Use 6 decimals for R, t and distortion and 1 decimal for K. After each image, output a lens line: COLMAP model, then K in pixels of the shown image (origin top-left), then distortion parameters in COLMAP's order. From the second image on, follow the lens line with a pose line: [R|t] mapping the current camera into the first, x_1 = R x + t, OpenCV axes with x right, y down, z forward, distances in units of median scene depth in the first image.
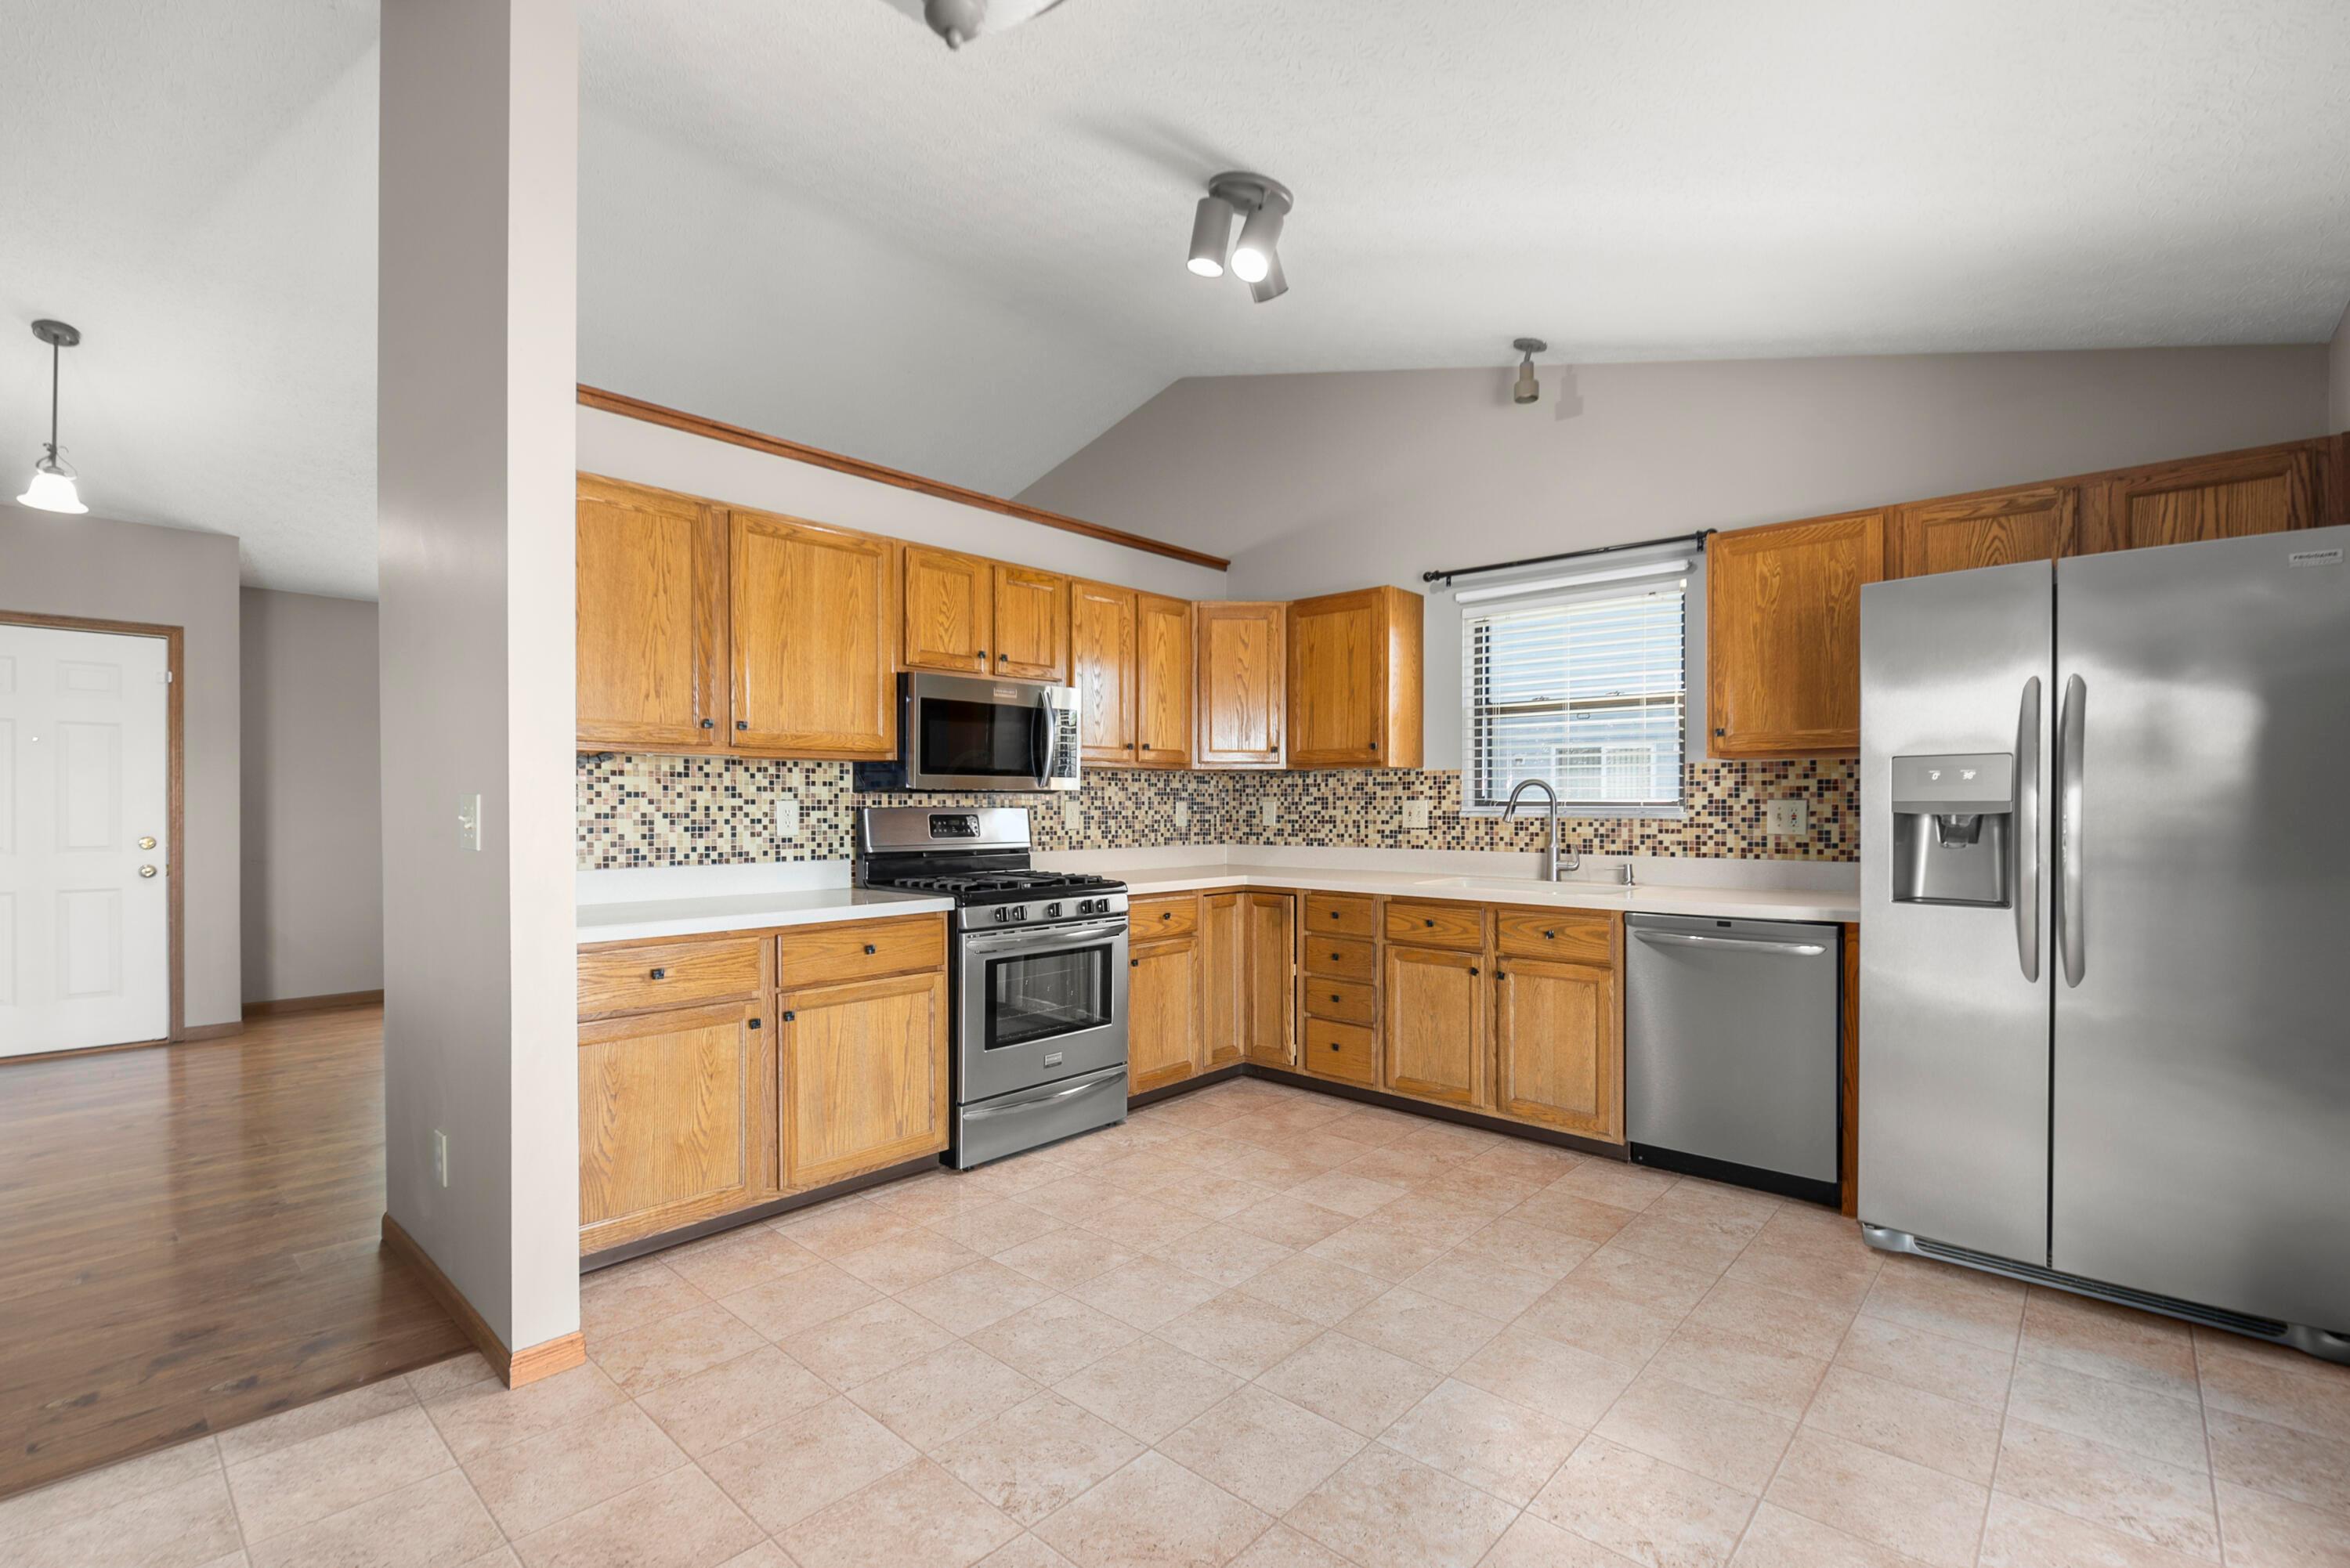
lens RADIAL K [[1046.9, 0, 1168.1], [0, 1046.9, 802.2], [0, 0, 1]] dist [-0.007934, -0.000513]
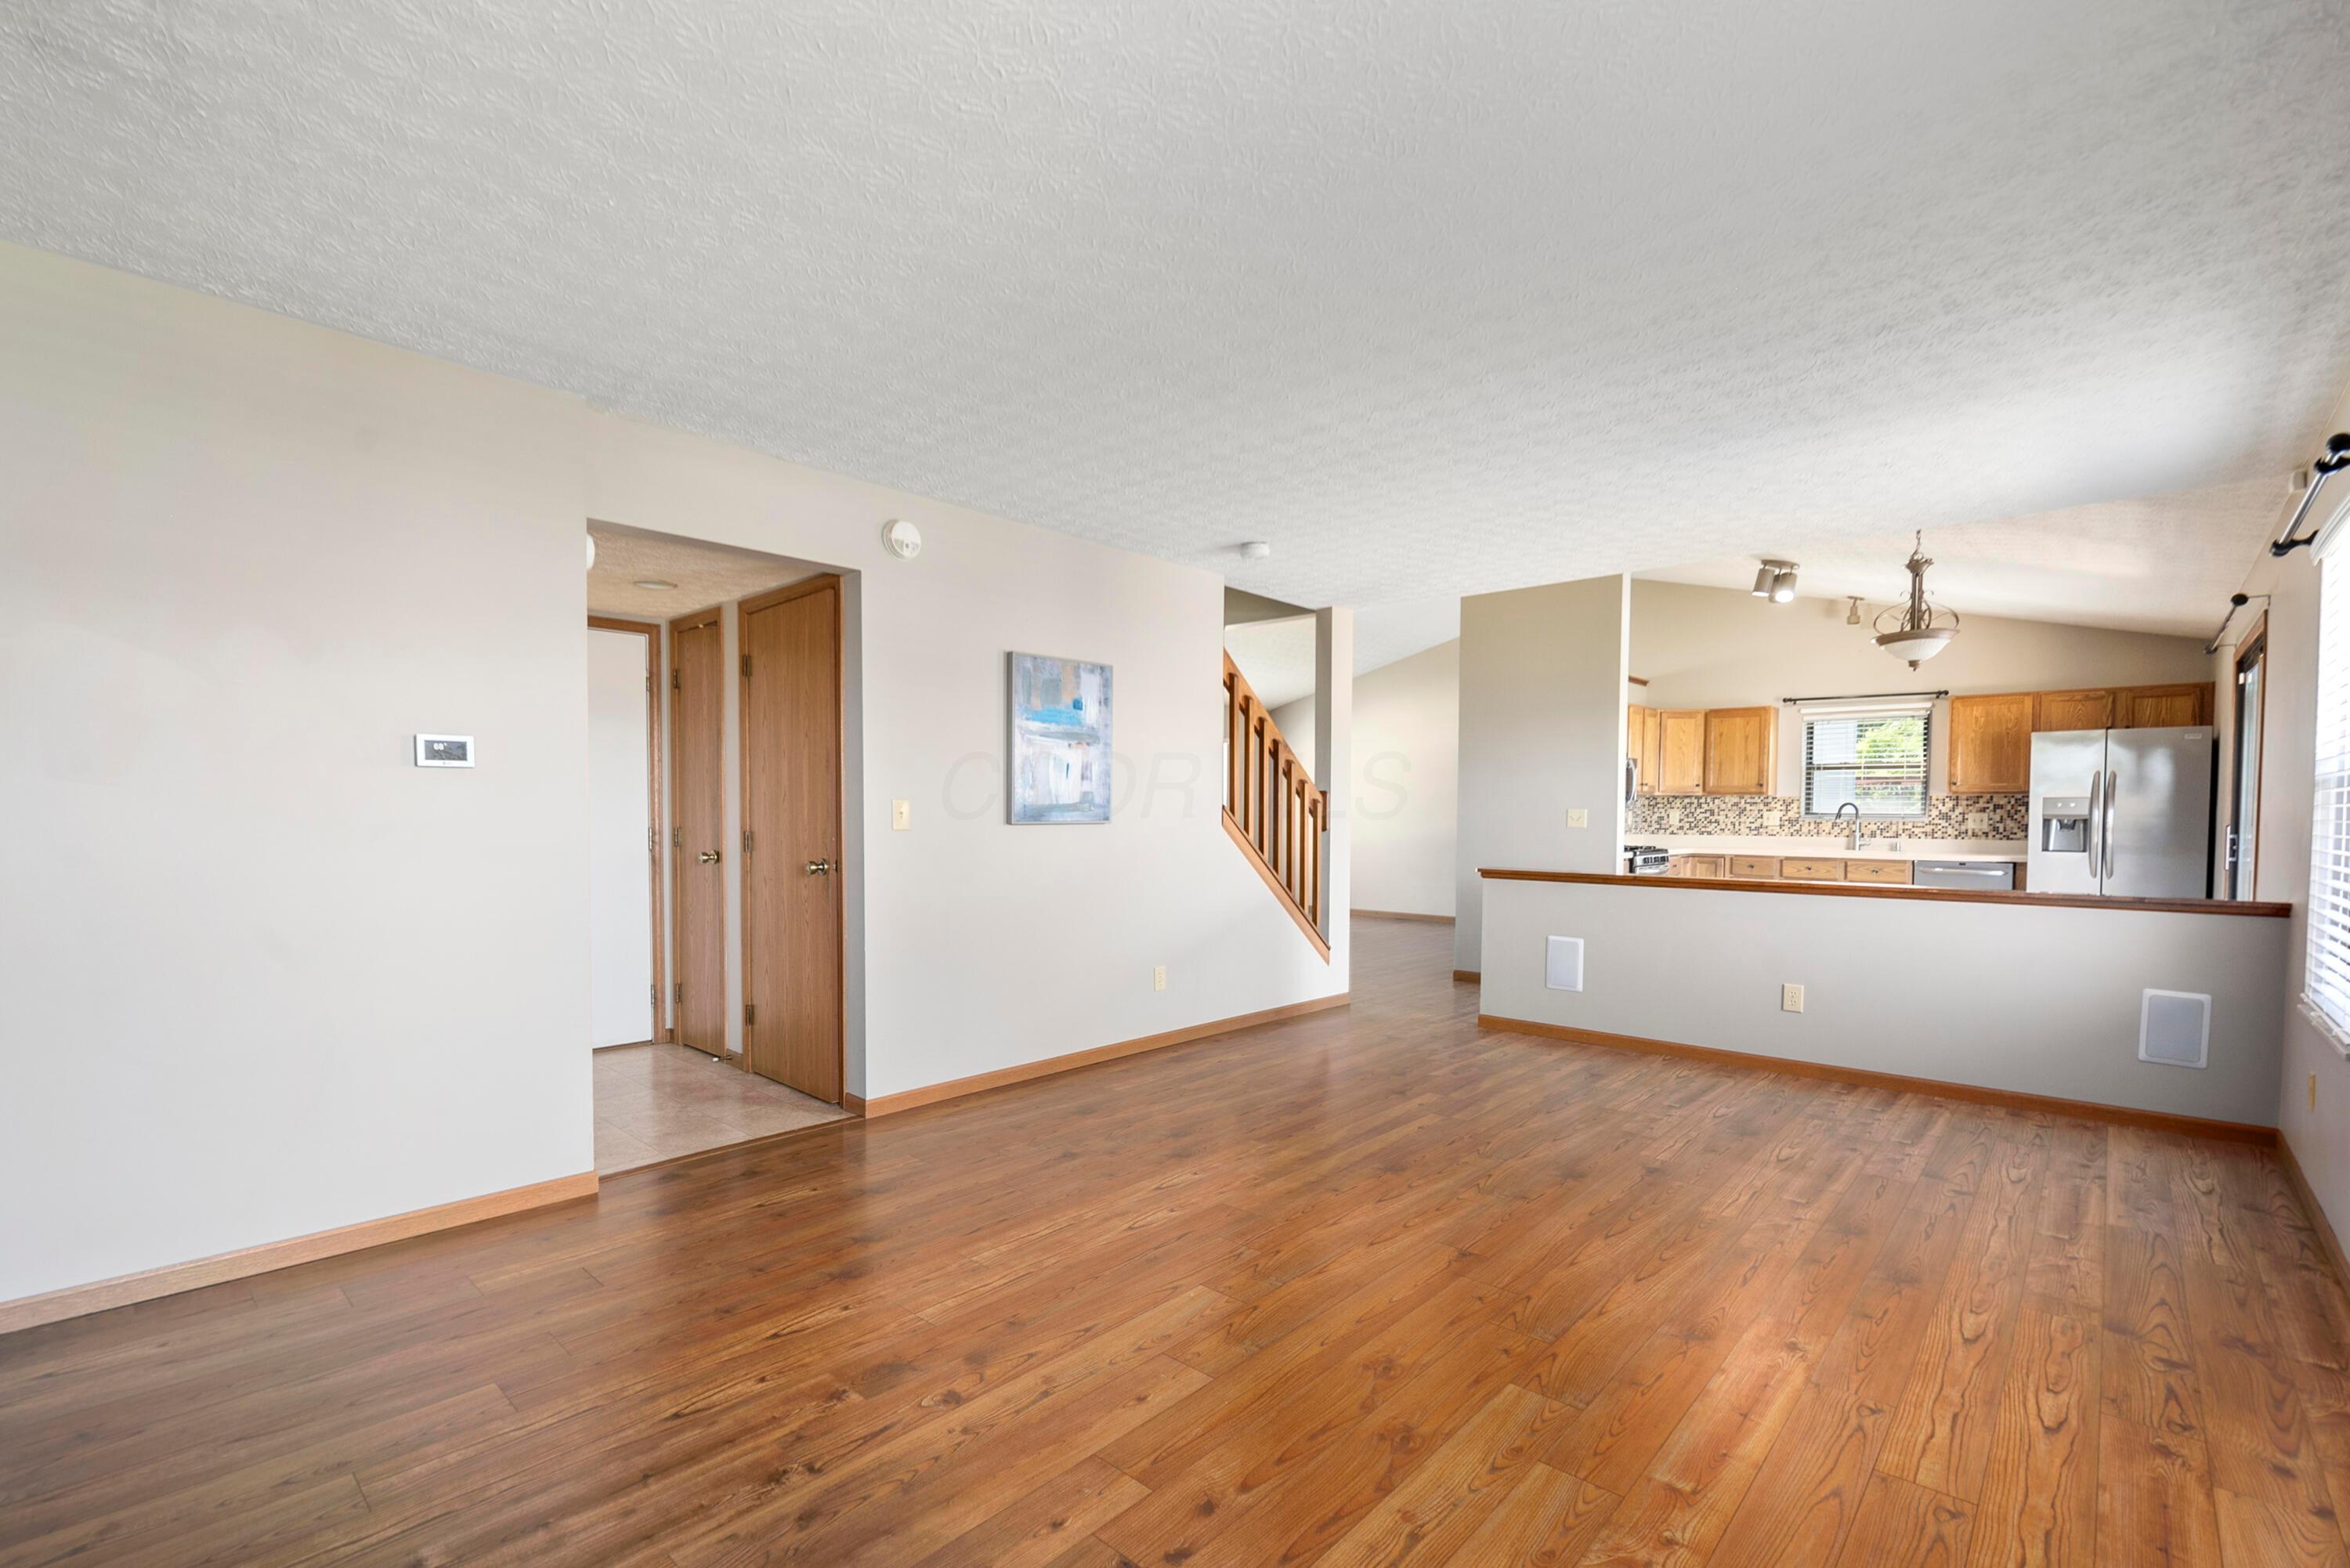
lens RADIAL K [[1030.8, 0, 1178.5], [0, 1030.8, 838.0], [0, 0, 1]] dist [-0.008789, -0.000404]
pose [[0.999958, 0.006040, -0.006962, -1.198952], [-0.005835, 0.999559, 0.029133, -0.002725], [0.007135, -0.029091, 0.999551, -1.313099]]
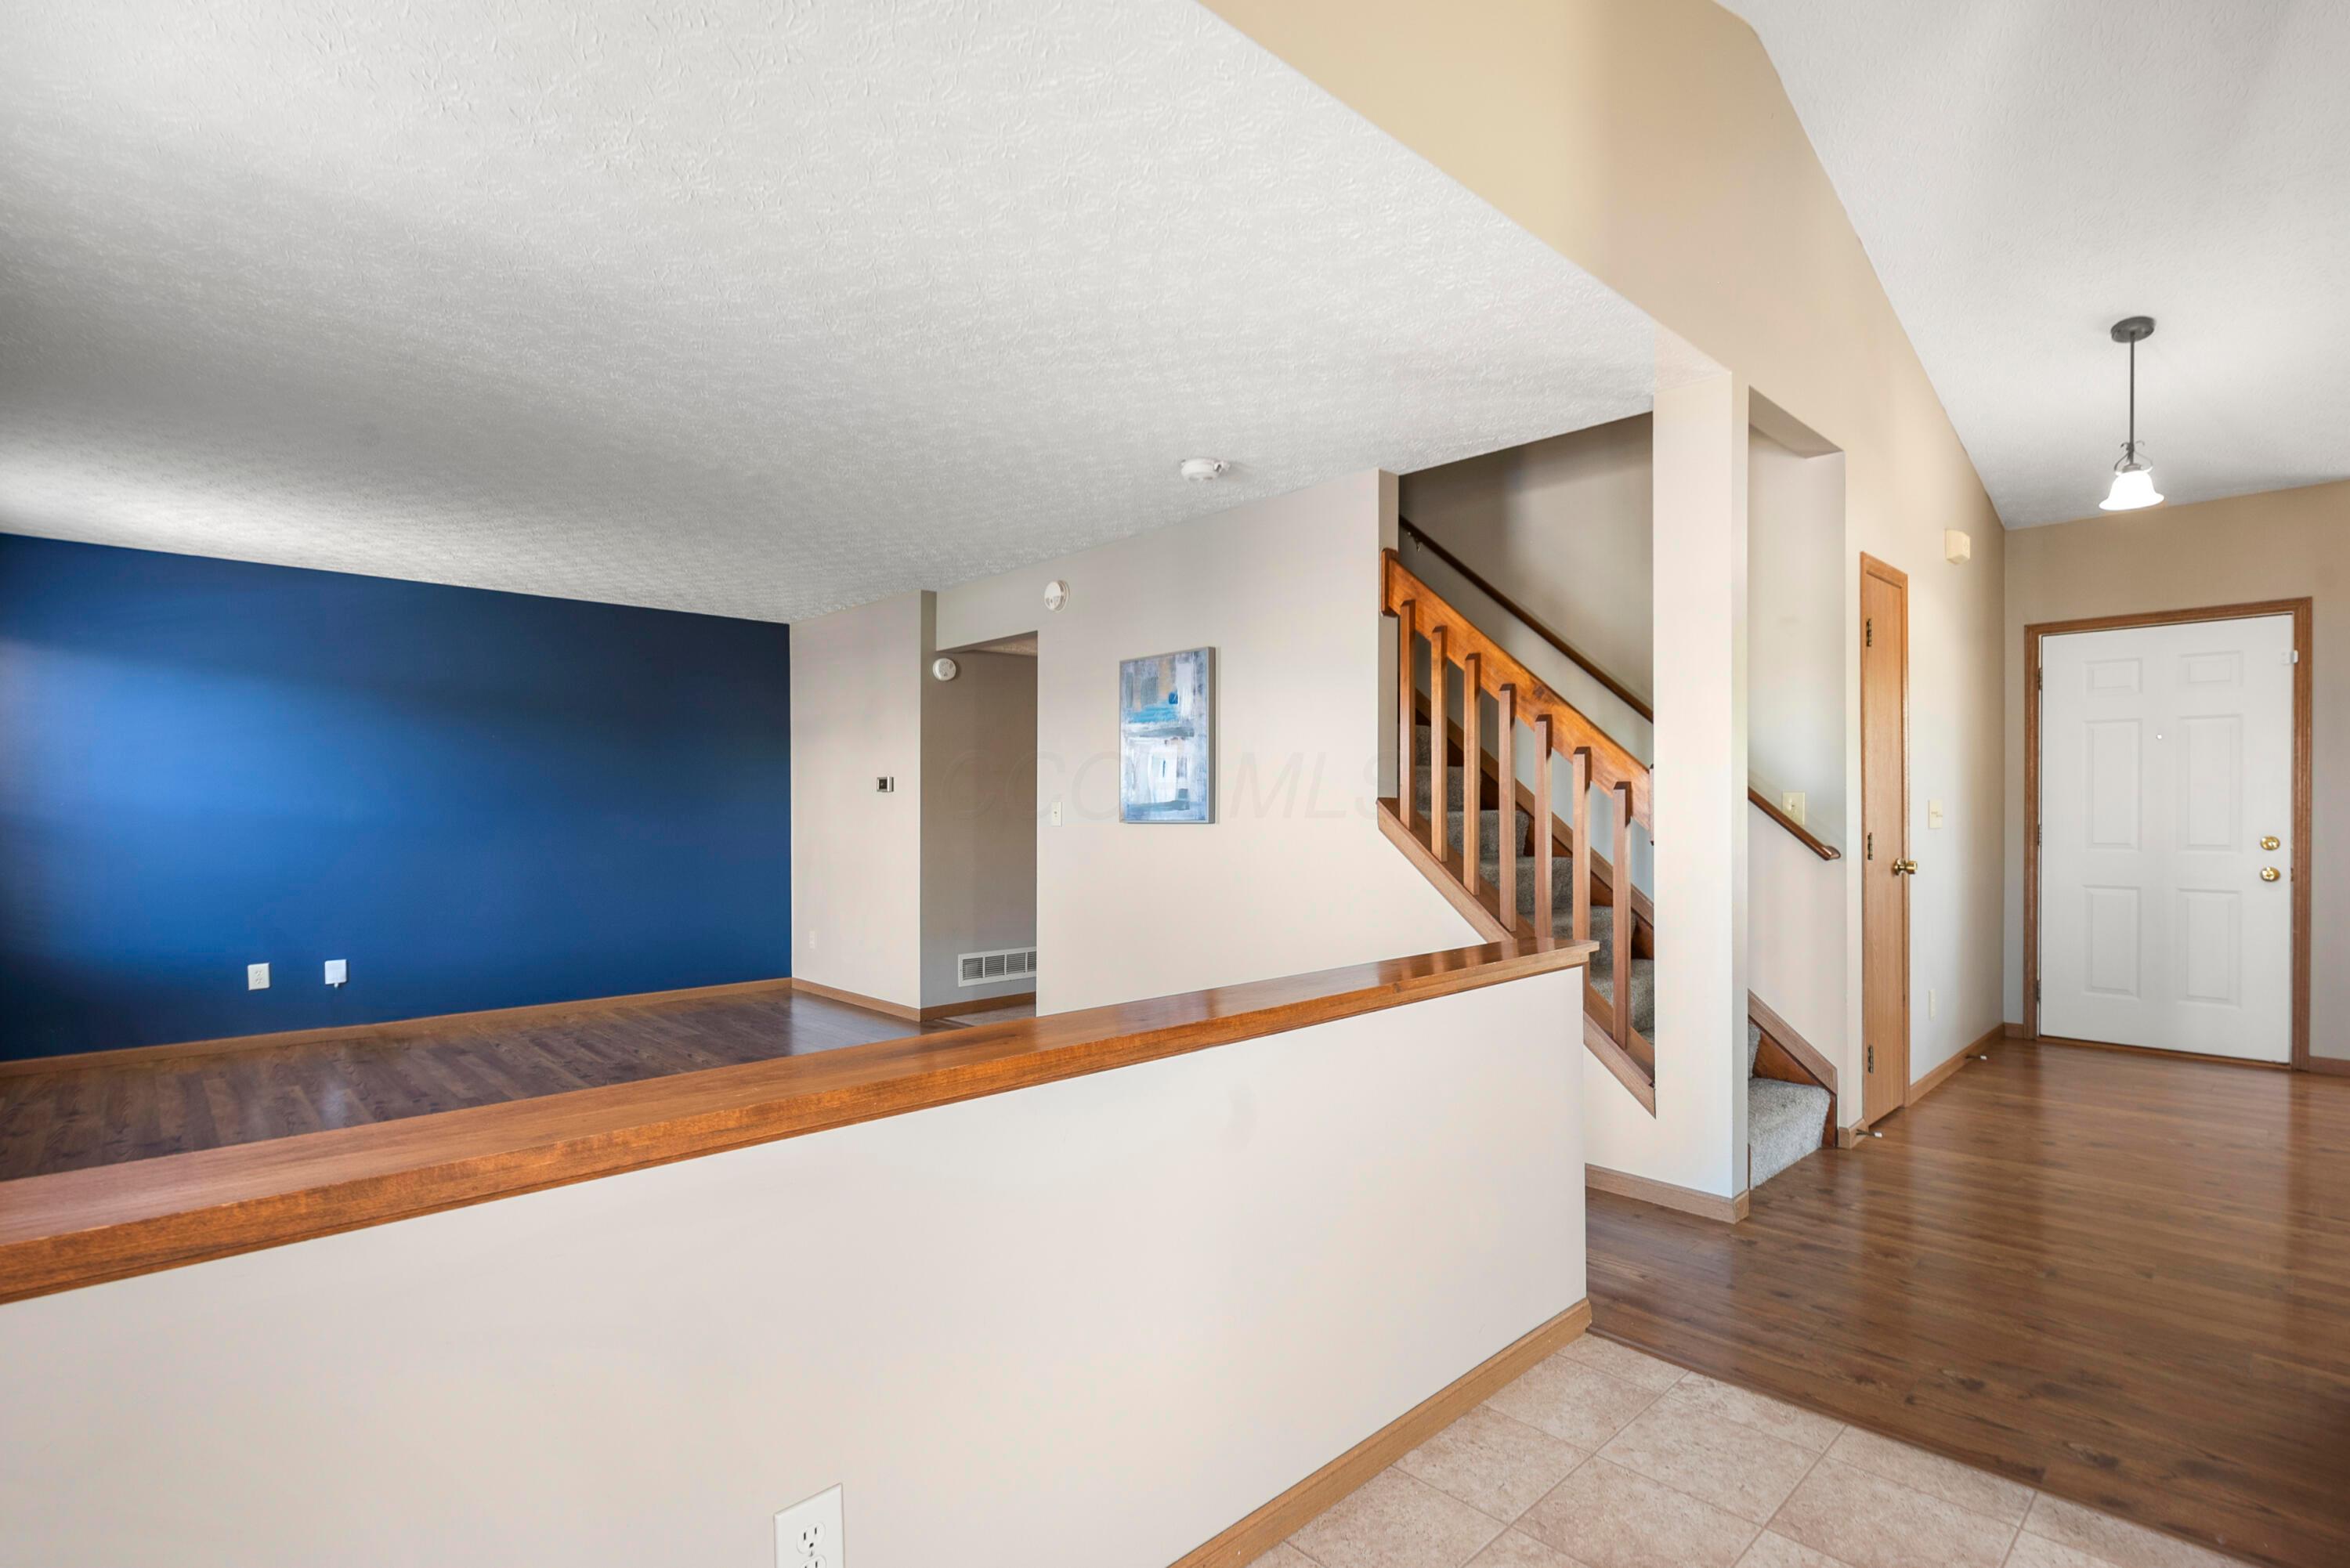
lens RADIAL K [[1092.1, 0, 1179.7], [0, 1092.1, 809.4], [0, 0, 1]] dist [0.022359, -0.017999]
pose [[-0.067490, 0.000920, -0.997720, 0.055034], [0.008953, 0.999960, 0.000317, 0.001361], [0.997680, -0.008911, -0.067495, 0.180717]]
